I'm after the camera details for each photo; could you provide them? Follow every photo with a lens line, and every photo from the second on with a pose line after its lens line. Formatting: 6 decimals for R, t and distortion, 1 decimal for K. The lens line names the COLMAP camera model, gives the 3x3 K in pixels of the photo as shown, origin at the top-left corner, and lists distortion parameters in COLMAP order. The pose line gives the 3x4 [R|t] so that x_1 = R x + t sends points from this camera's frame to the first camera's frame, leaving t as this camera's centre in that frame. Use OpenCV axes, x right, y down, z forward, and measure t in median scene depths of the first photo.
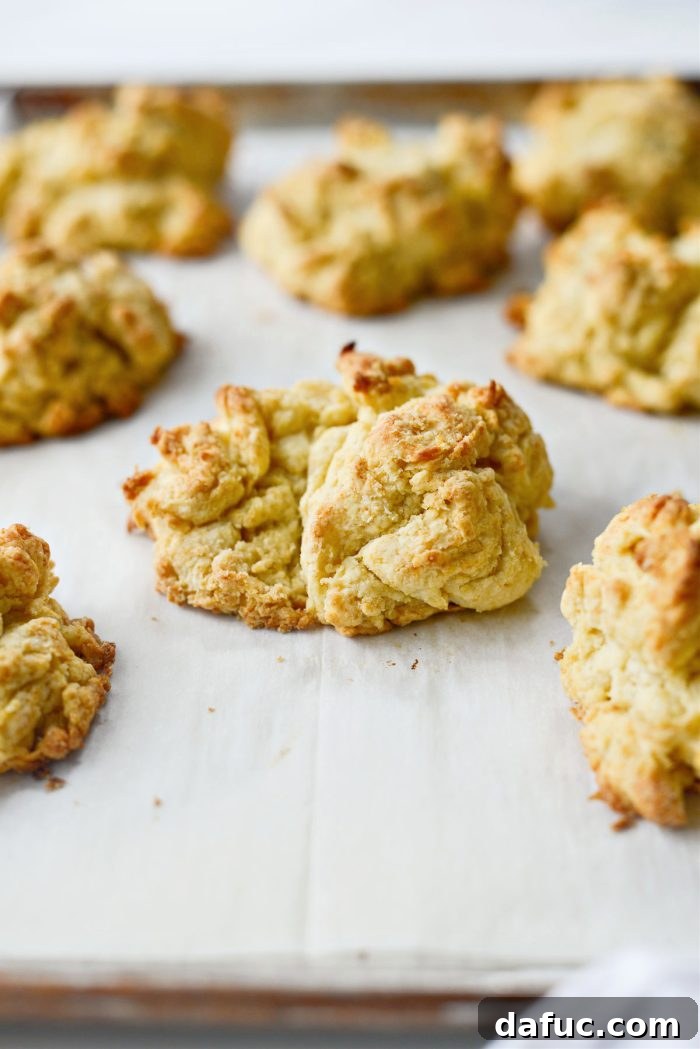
lens RADIAL K [[1818.0, 0, 350.0], [0, 1818.0, 524.5], [0, 0, 1]] dist [-0.036624, -0.154013]
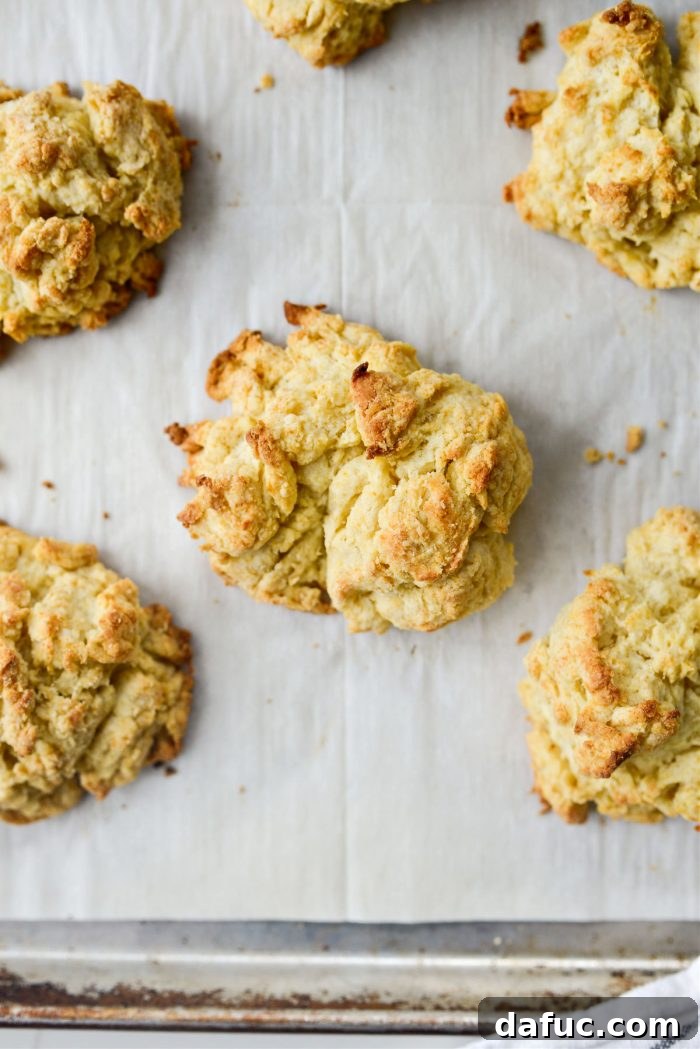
lens RADIAL K [[1763.8, 0, 350.0], [0, 1763.8, 524.5], [0, 0, 1]] dist [-0.017770, -0.054895]
pose [[0.999506, -0.027926, 0.014423, -0.027990], [0.000790, 0.481078, 0.876677, -1.107542], [-0.031421, -0.876233, 0.480863, 0.436765]]
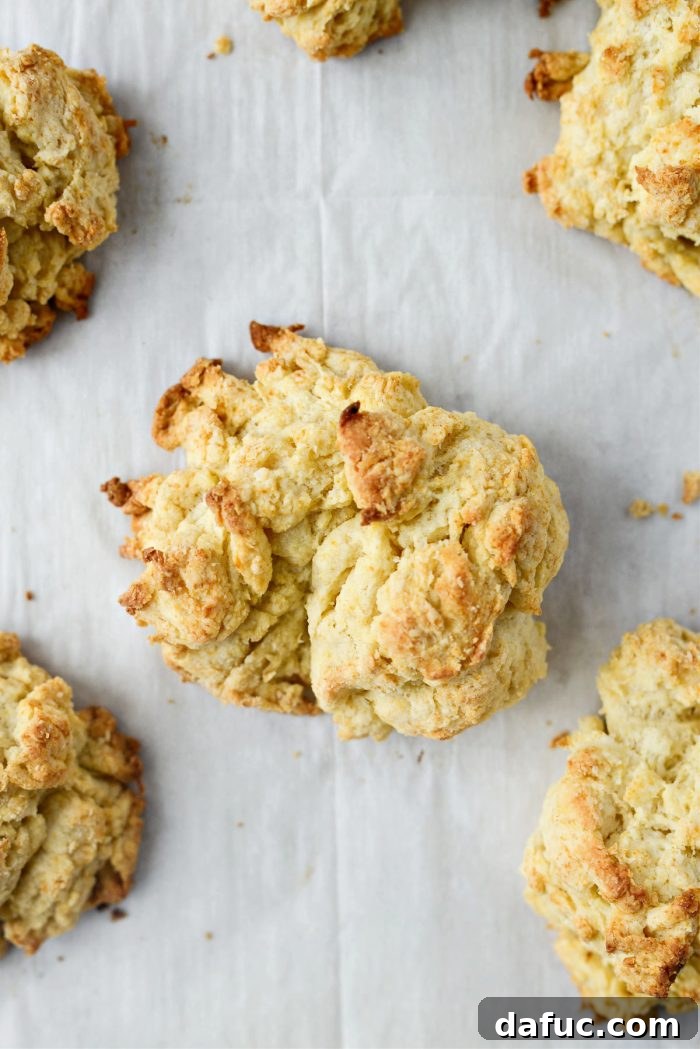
lens RADIAL K [[1818.0, 0, 350.0], [0, 1818.0, 524.5], [0, 0, 1]] dist [-0.036624, -0.154013]
pose [[0.998182, -0.046165, 0.038745, -0.041467], [-0.011961, 0.478342, 0.878092, -0.923921], [-0.059071, -0.876960, 0.476920, 0.593194]]
